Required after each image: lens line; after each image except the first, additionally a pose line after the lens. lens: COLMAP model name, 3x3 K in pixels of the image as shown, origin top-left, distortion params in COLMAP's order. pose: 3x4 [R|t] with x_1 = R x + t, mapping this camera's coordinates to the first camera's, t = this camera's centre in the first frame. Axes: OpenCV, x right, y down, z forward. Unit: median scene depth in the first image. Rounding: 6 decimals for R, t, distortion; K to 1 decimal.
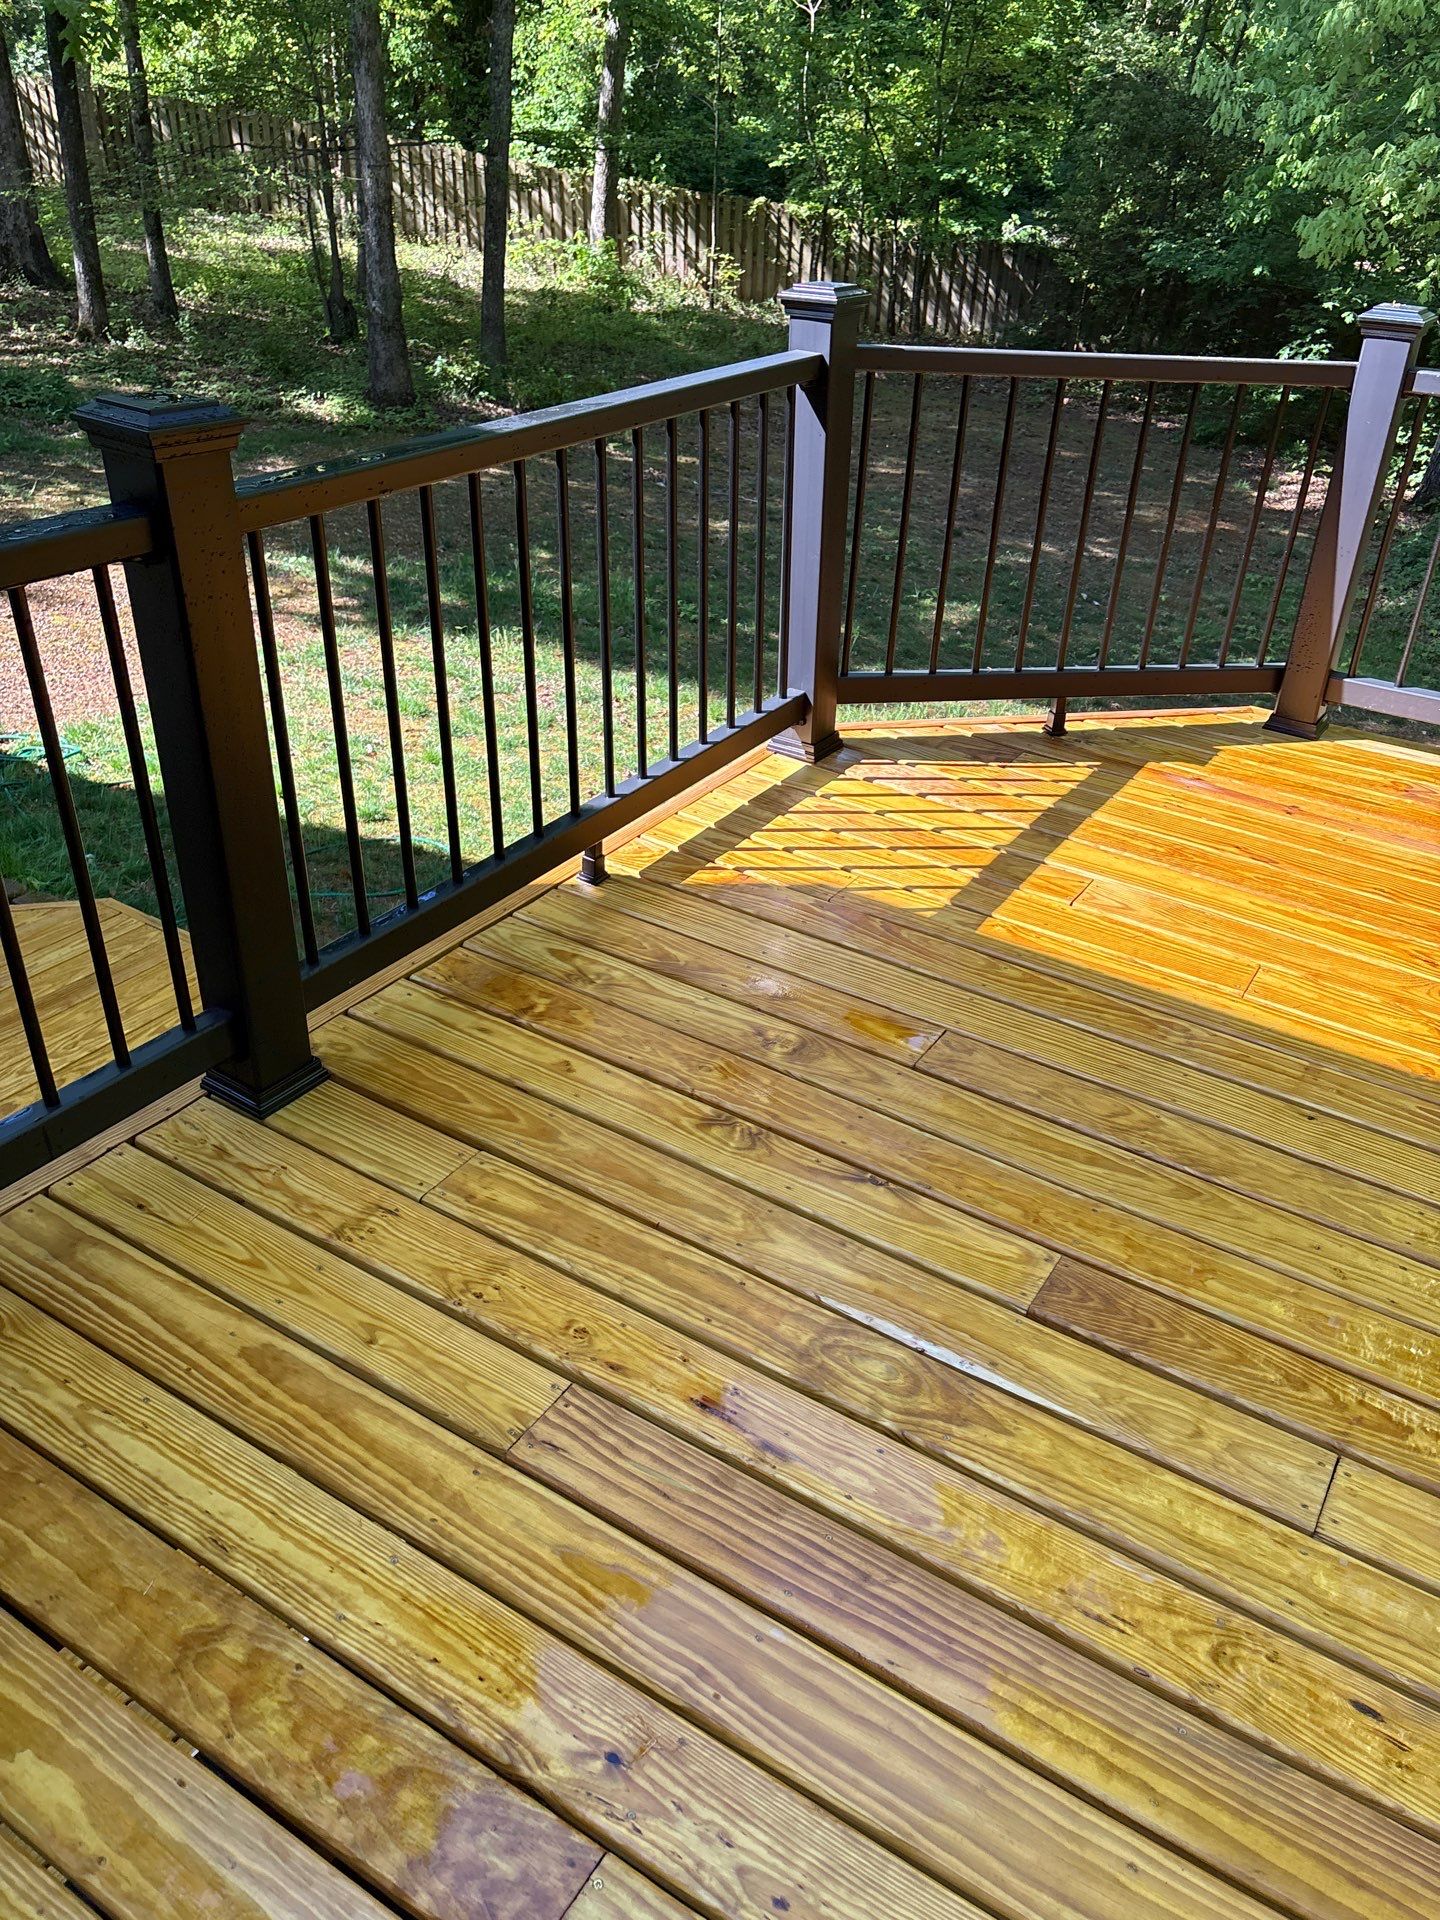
lens RADIAL K [[1489.6, 0, 742.0], [0, 1489.6, 960.3], [0, 0, 1]] dist [0.060787, -0.090921]
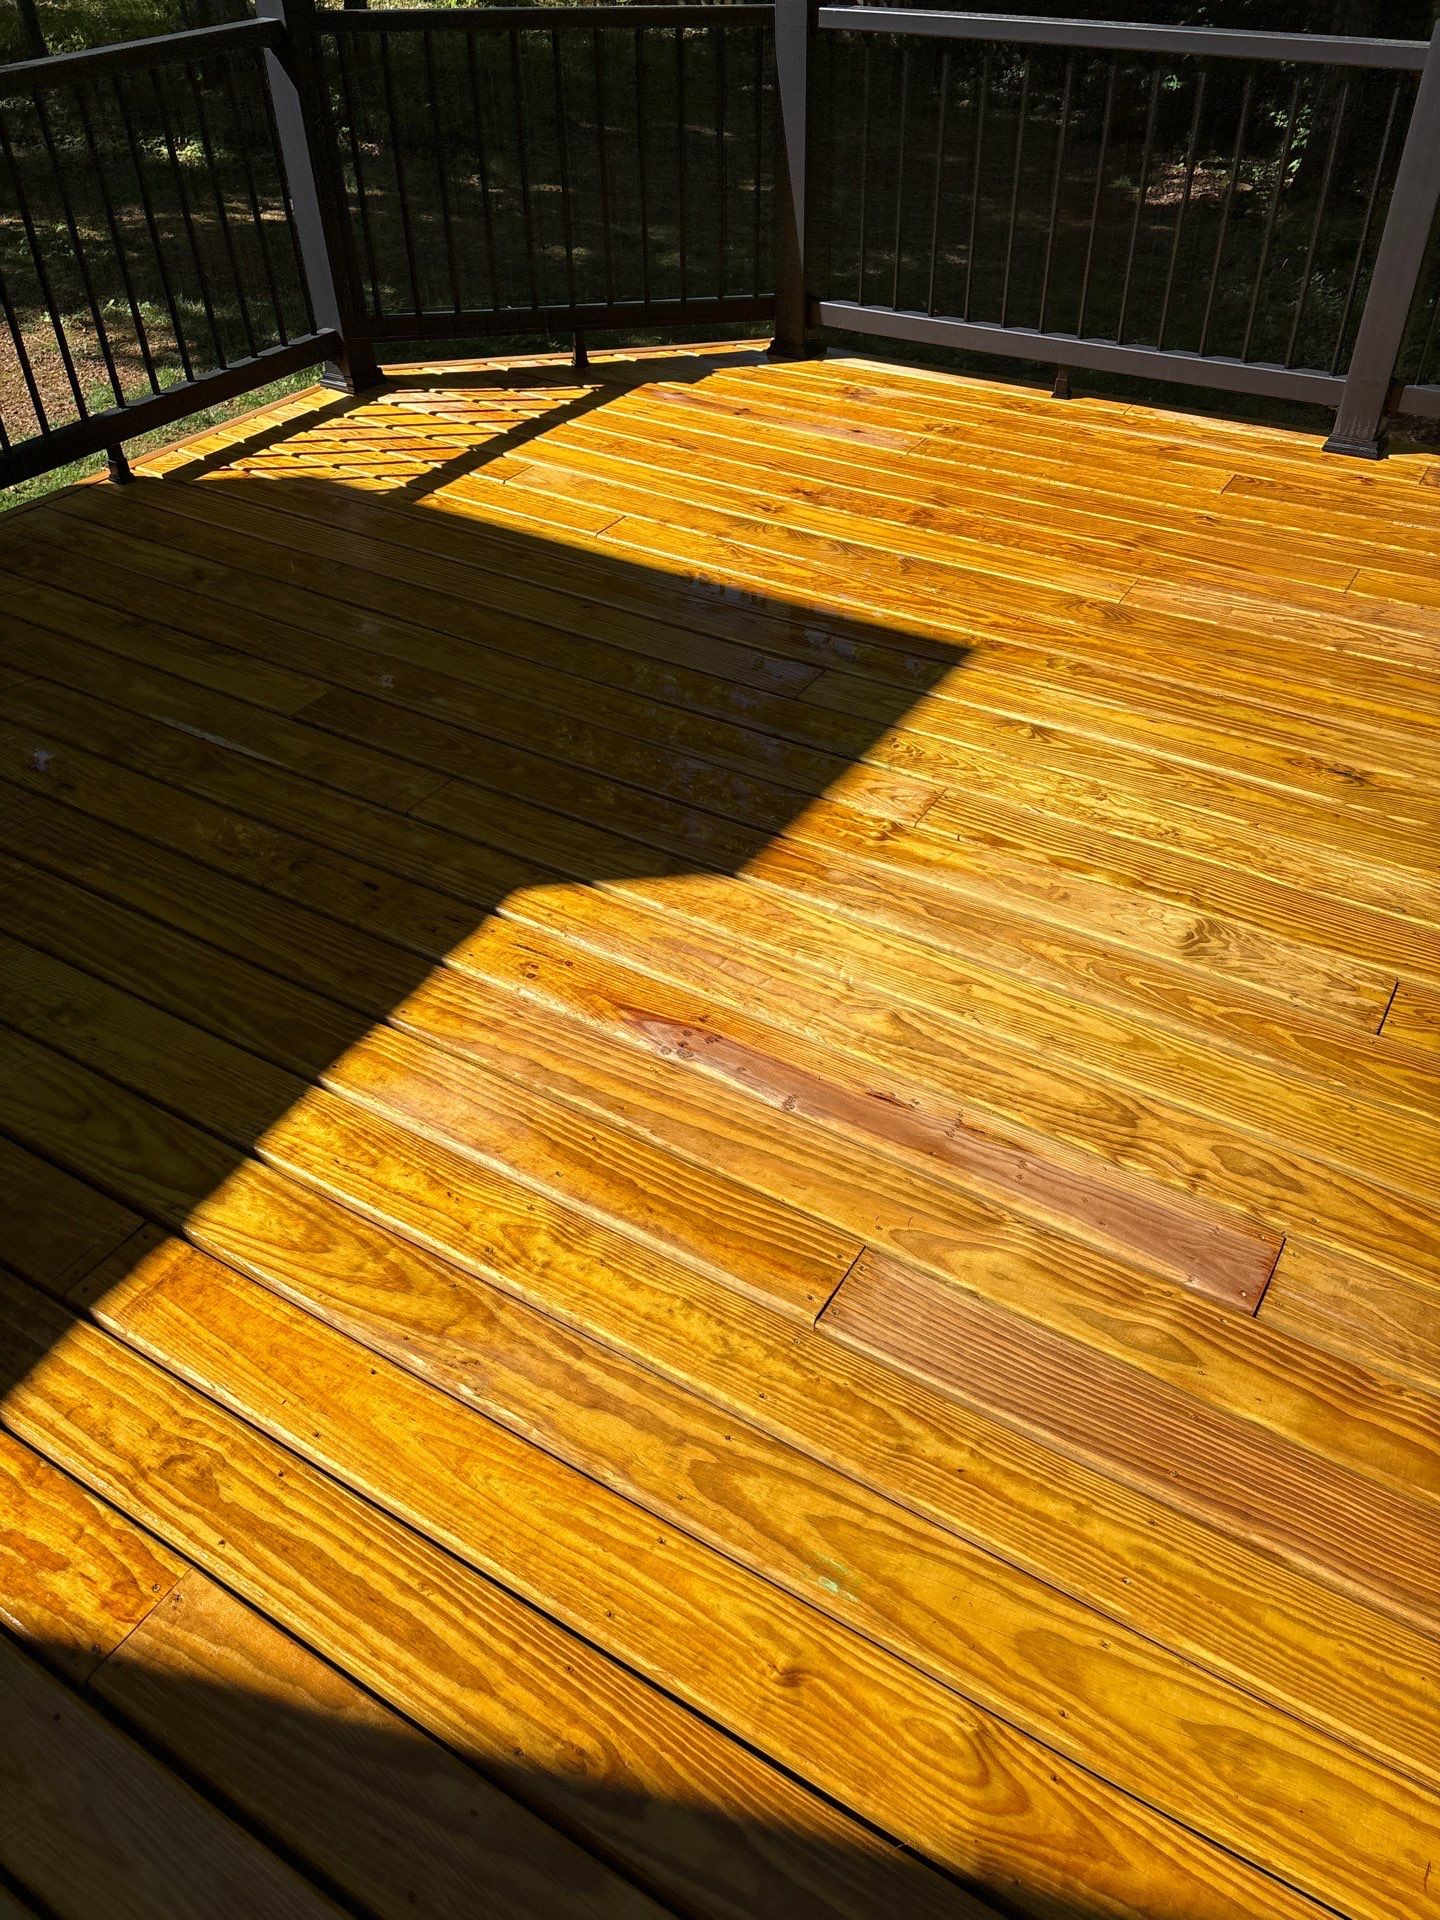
lens RADIAL K [[1465.1, 0, 720.0], [0, 1465.1, 960.0], [0, 0, 1]] dist [0.036421, -0.017496]
pose [[0.998435, -0.044530, -0.033836, 0.386487], [0.049012, 0.988086, 0.145891, 0.170013], [0.026936, -0.147321, 0.988722, -0.249453]]
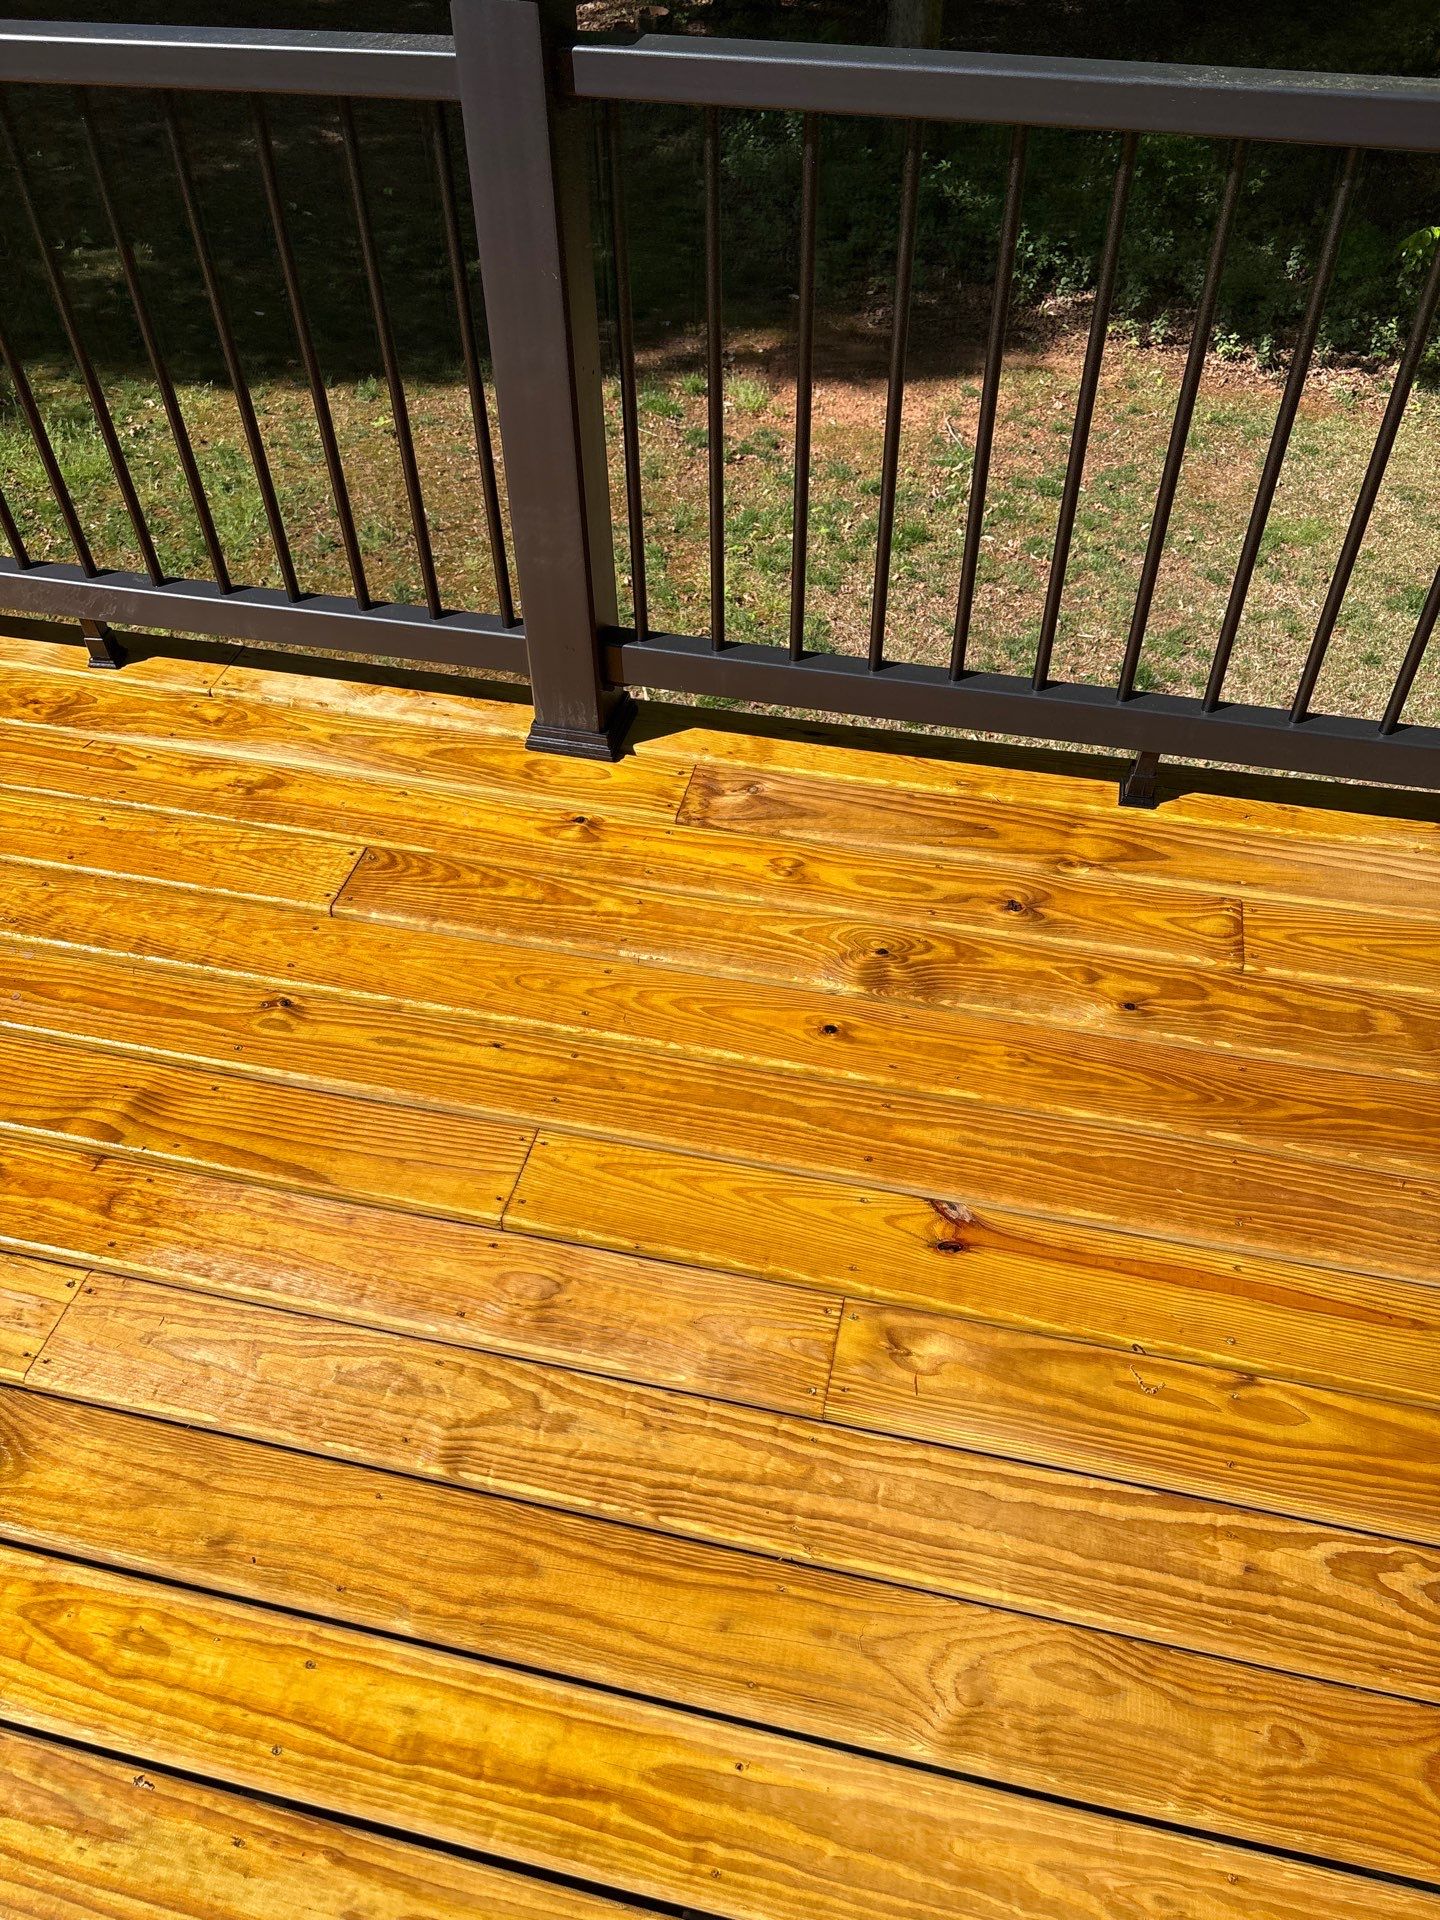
lens RADIAL K [[1465.1, 0, 720.0], [0, 1465.1, 960.0], [0, 0, 1]] dist [0.036421, -0.017496]
pose [[0.950279, -0.264412, 0.164490, 0.783722], [0.213893, 0.938129, 0.272329, -0.103531], [-0.226320, -0.223606, 0.948040, 0.295542]]
